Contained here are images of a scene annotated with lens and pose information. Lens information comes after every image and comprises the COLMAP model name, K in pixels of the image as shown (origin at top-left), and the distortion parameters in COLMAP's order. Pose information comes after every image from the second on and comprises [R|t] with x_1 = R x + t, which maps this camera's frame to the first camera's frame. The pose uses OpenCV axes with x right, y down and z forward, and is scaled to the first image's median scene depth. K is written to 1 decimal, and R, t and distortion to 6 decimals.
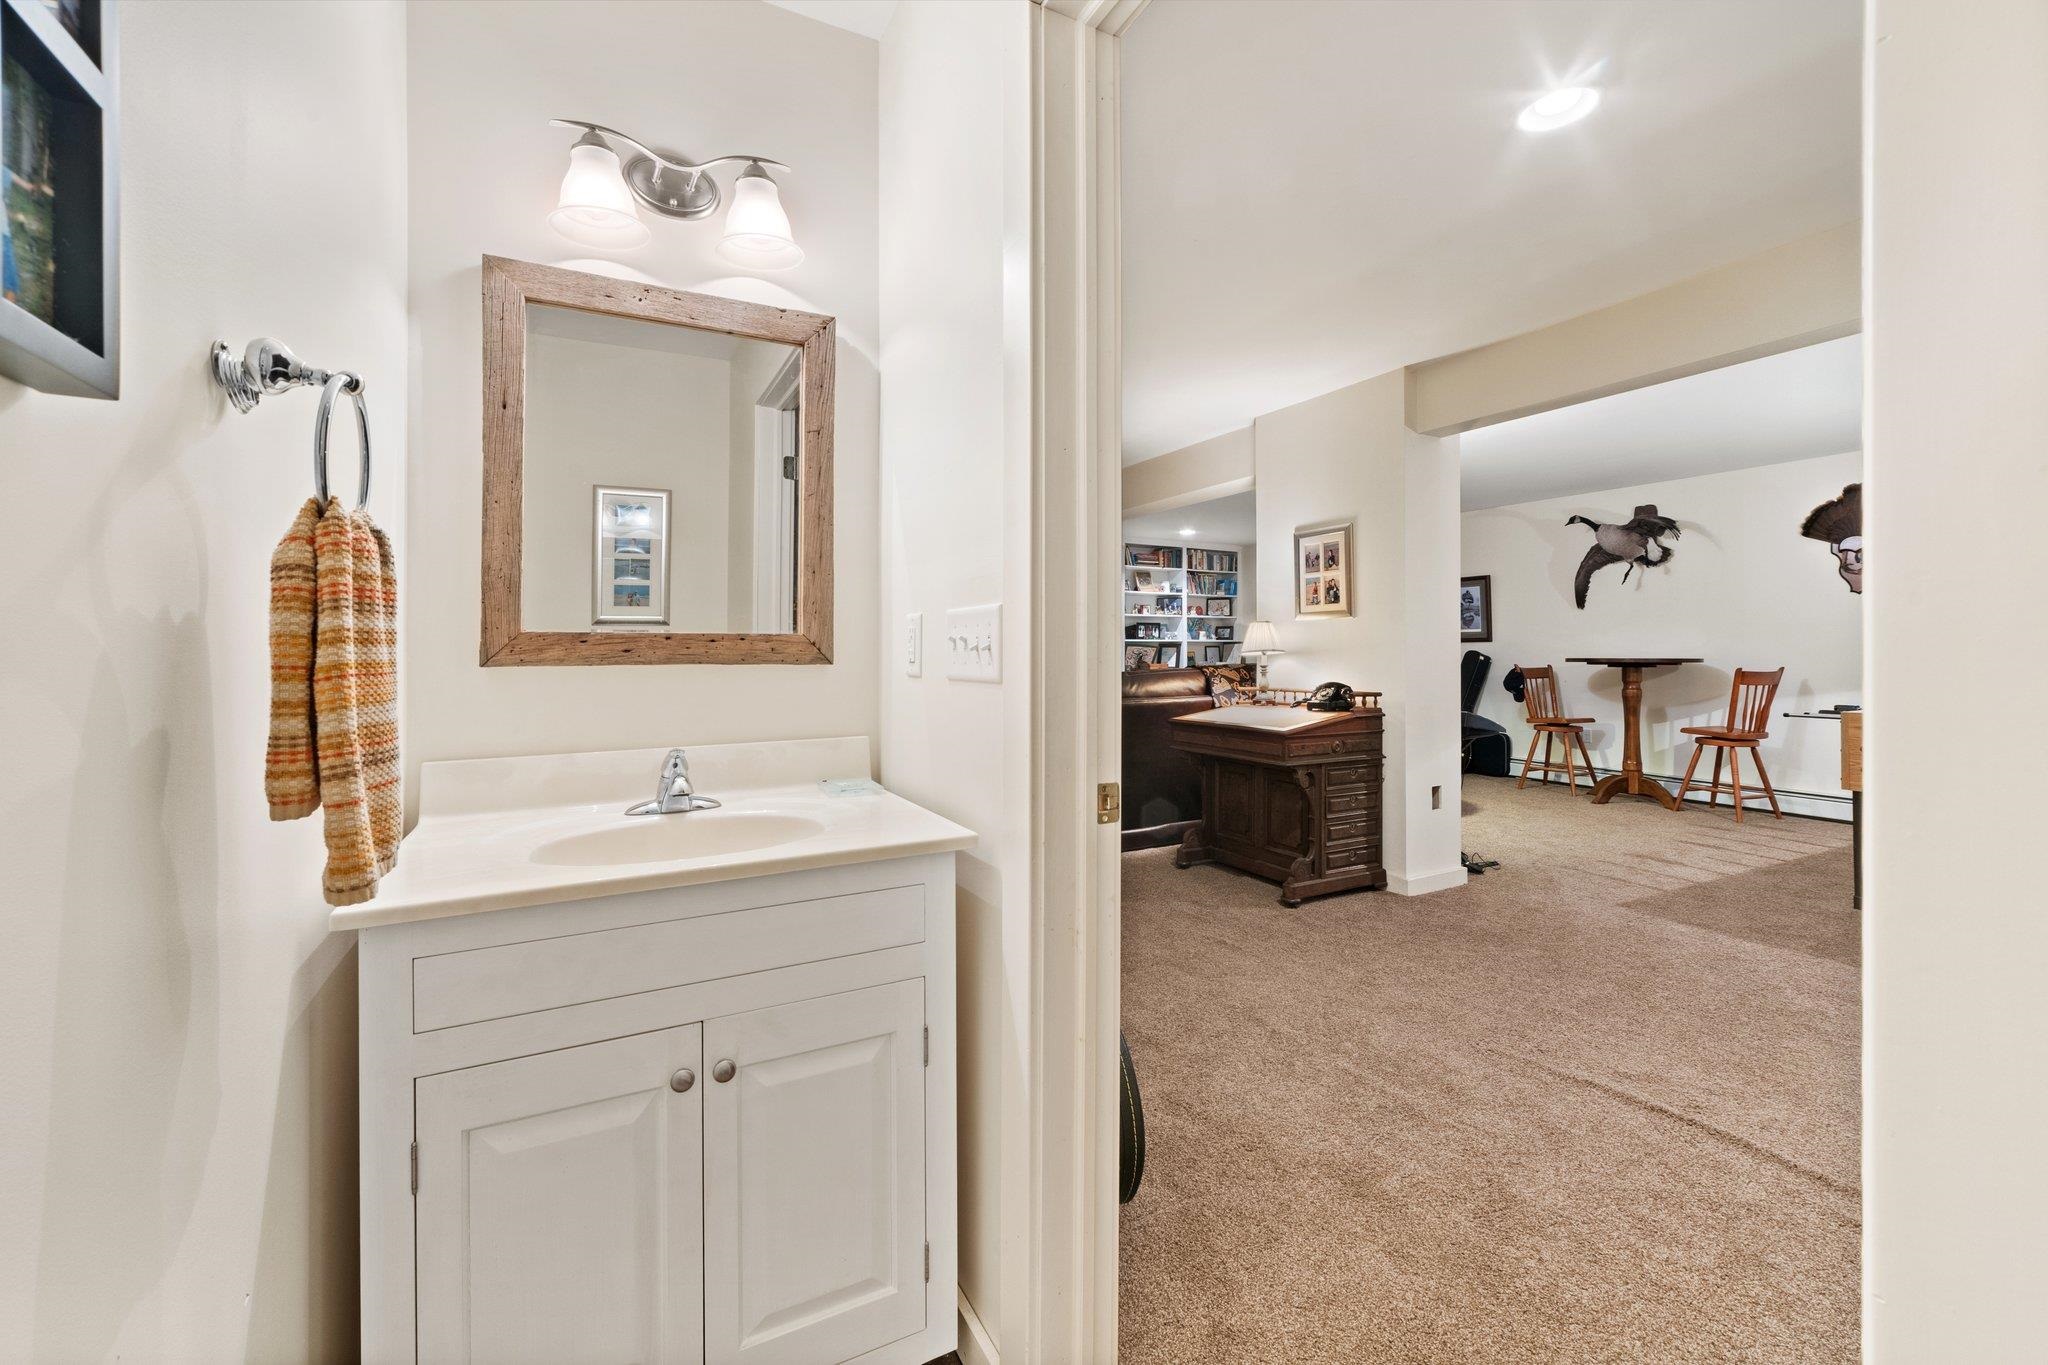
lens RADIAL K [[882.7, 0, 1105.1], [0, 882.7, 674.6], [0, 0, 1]] dist [-0.000452, 0.000108]
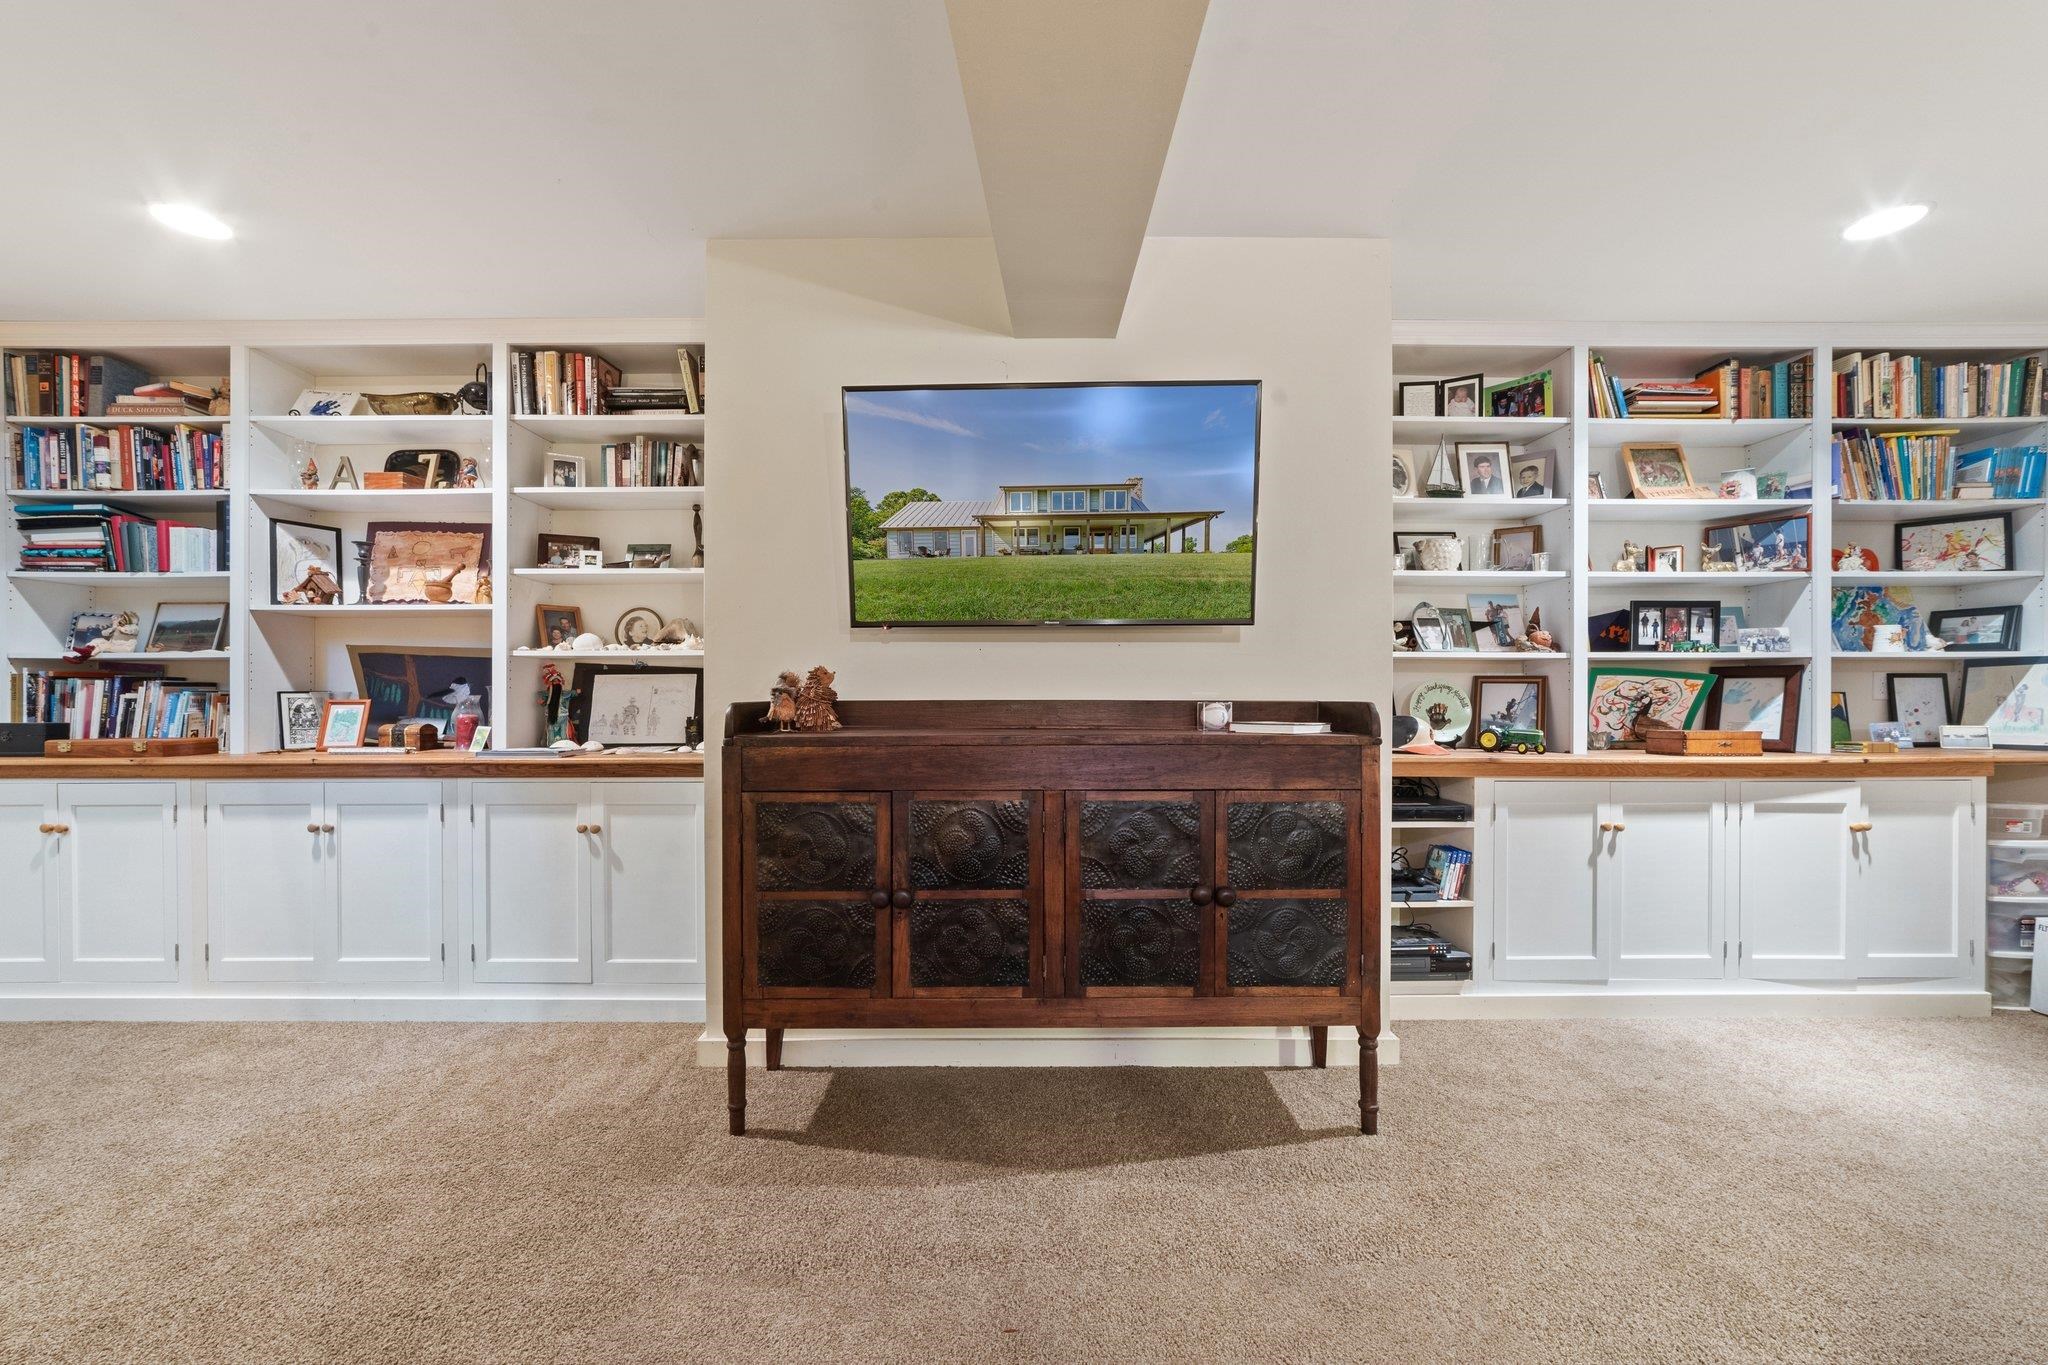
lens RADIAL K [[806.1, 0, 1004.9], [0, 806.1, 693.3], [0, 0, 1]] dist [-0.003013, 0.000301]
pose [[0.843764, -0.004201, -0.536698, 0.000306], [-0.010820, 0.999633, -0.024835, -0.015004], [0.536605, 0.026762, 0.843409, 0.615615]]
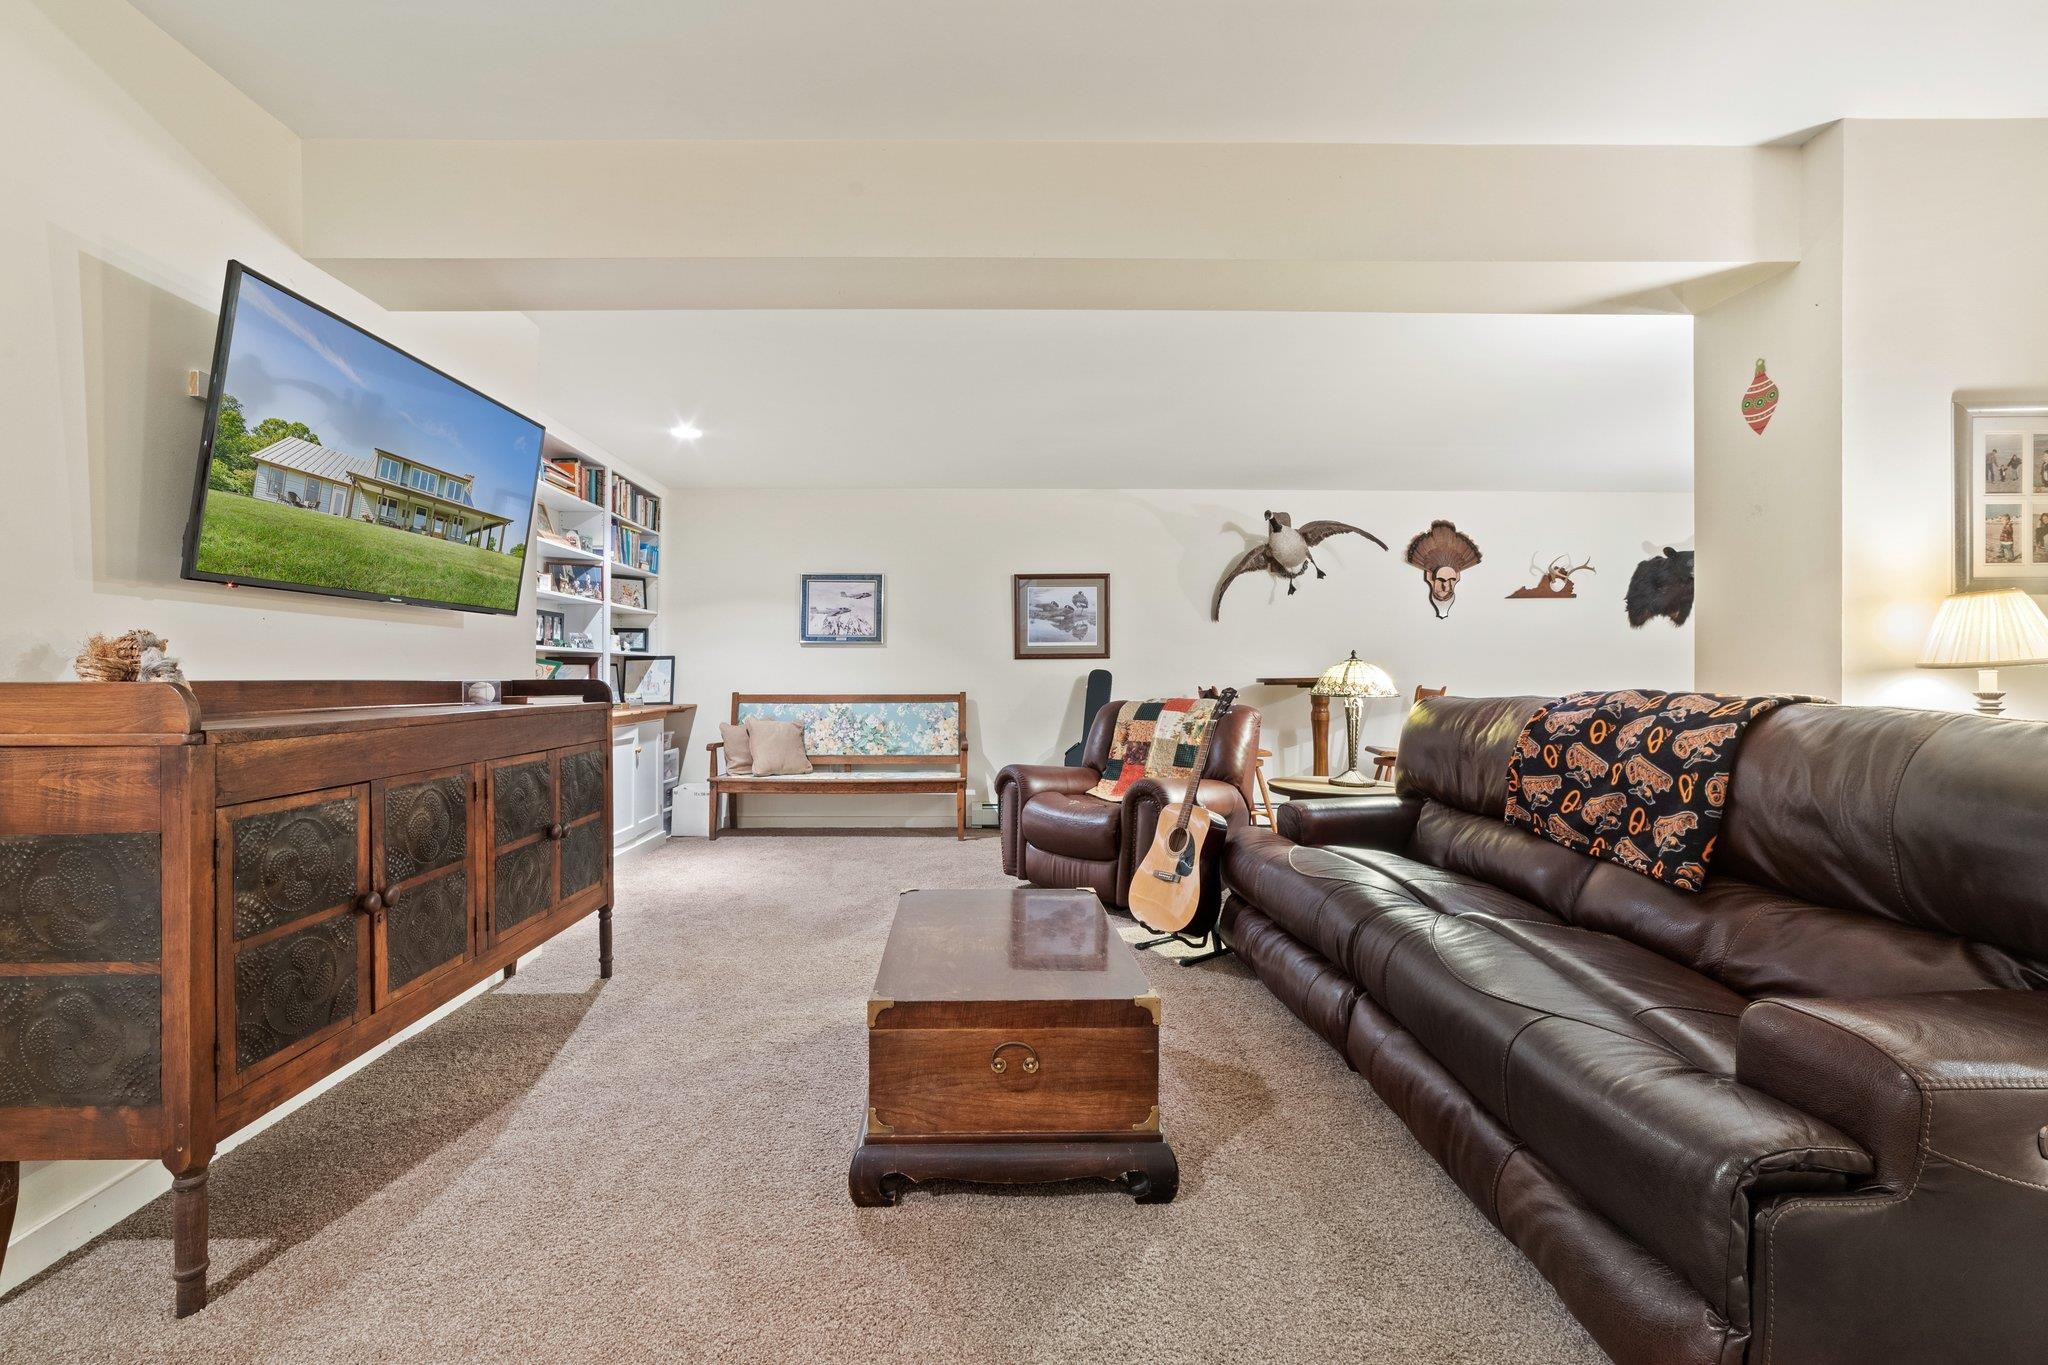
lens RADIAL K [[806.1, 0, 1004.9], [0, 806.1, 693.3], [0, 0, 1]] dist [-0.003013, 0.000301]
pose [[0.522708, -0.023367, 0.852191, -0.187369], [0.027386, 0.999569, 0.010610, -0.012975], [-0.852072, 0.017793, 0.523123, 0.564031]]
